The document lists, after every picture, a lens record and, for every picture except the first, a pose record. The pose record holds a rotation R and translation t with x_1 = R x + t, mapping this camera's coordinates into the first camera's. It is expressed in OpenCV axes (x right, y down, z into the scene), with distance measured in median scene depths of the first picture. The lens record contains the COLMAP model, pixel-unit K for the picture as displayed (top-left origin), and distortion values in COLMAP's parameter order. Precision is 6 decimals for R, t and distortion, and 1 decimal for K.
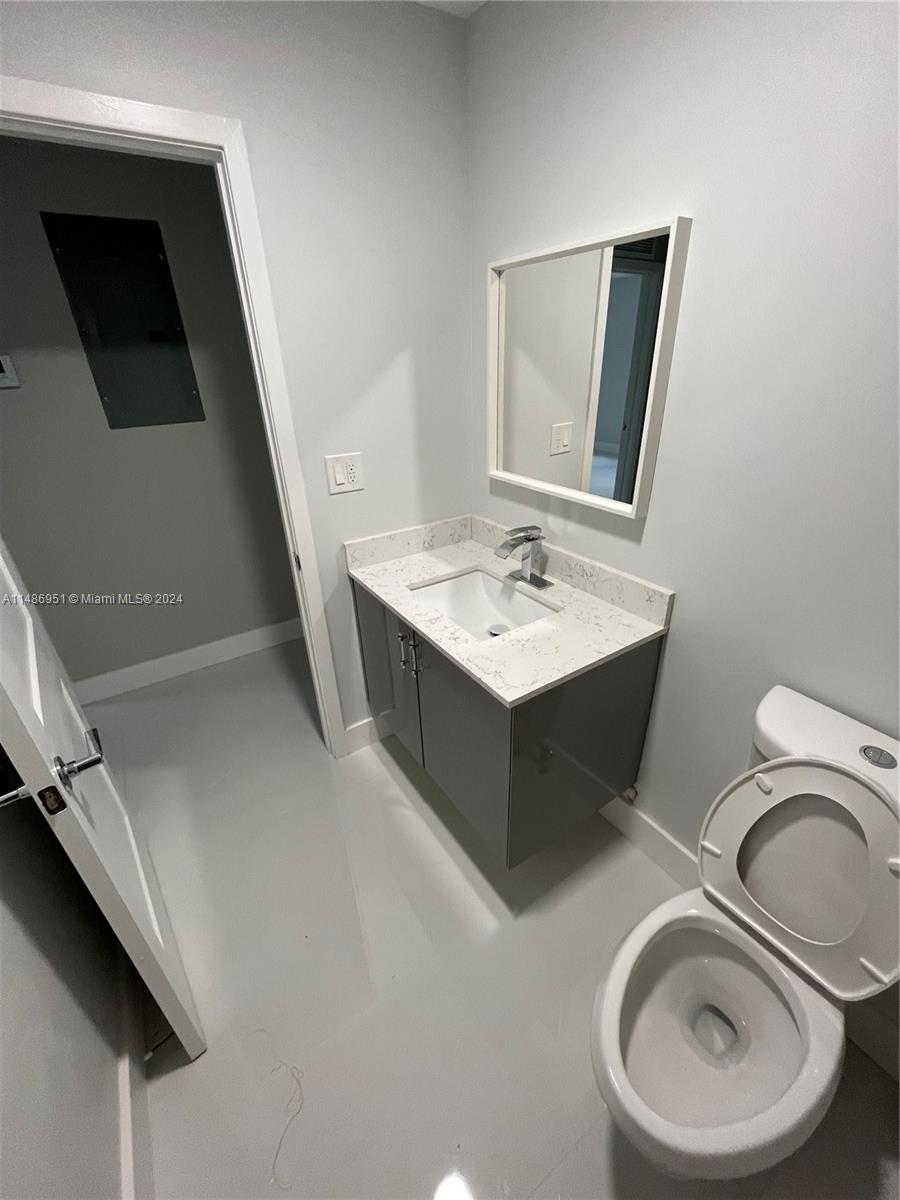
lens RADIAL K [[482.8, 0, 456.2], [0, 482.8, 593.6], [0, 0, 1]] dist [0.001047, 0.000181]
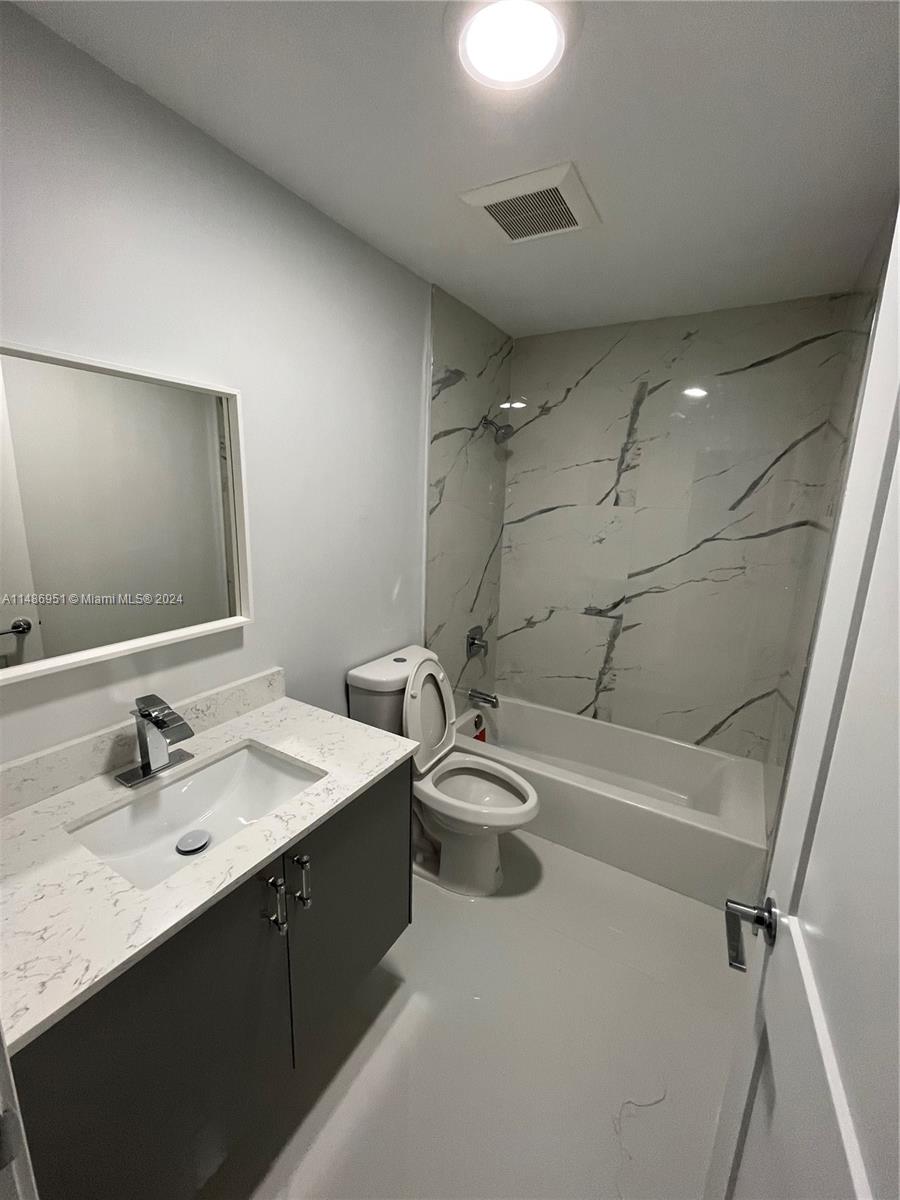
lens RADIAL K [[482.8, 0, 456.2], [0, 482.8, 593.6], [0, 0, 1]] dist [0.001047, 0.000181]
pose [[-0.431214, -0.176323, 0.884853, -0.704308], [0.378359, 0.854982, 0.354755, -0.375810], [-0.819084, 0.487767, -0.301967, 0.799576]]
